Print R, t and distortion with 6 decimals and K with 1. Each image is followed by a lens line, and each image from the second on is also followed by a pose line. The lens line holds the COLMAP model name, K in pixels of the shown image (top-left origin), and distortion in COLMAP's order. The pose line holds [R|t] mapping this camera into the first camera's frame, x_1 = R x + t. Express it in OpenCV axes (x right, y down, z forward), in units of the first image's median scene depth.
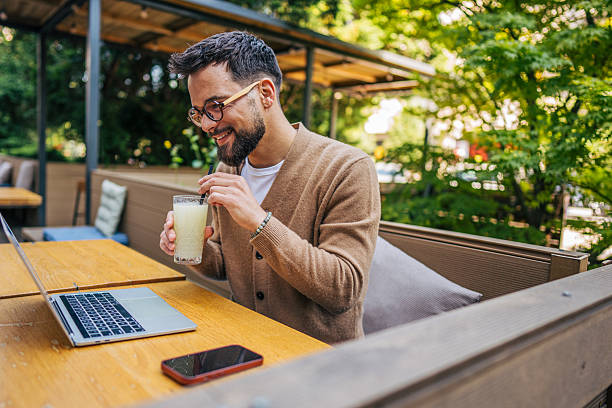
lens RADIAL K [[456.4, 0, 271.9], [0, 456.4, 202.5], [0, 0, 1]] dist [0.008311, 0.003187]
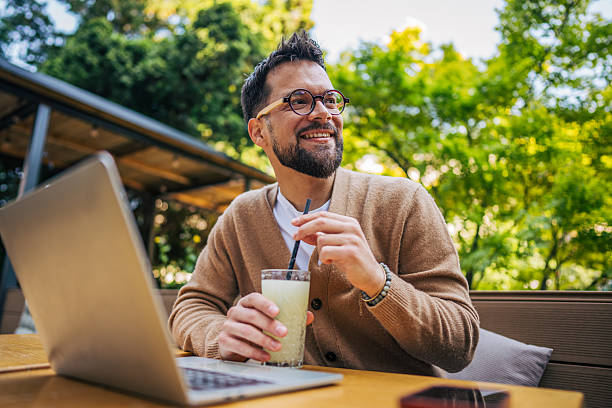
lens RADIAL K [[405.1, 0, 306.0], [0, 405.1, 204.0], [0, 0, 1]] dist [0.011627, 0.004149]
pose [[0.956557, 0.039432, 0.288865, -0.079773], [0.054122, 0.949571, -0.308846, 0.044041], [-0.286477, 0.311063, 0.906185, 0.086511]]
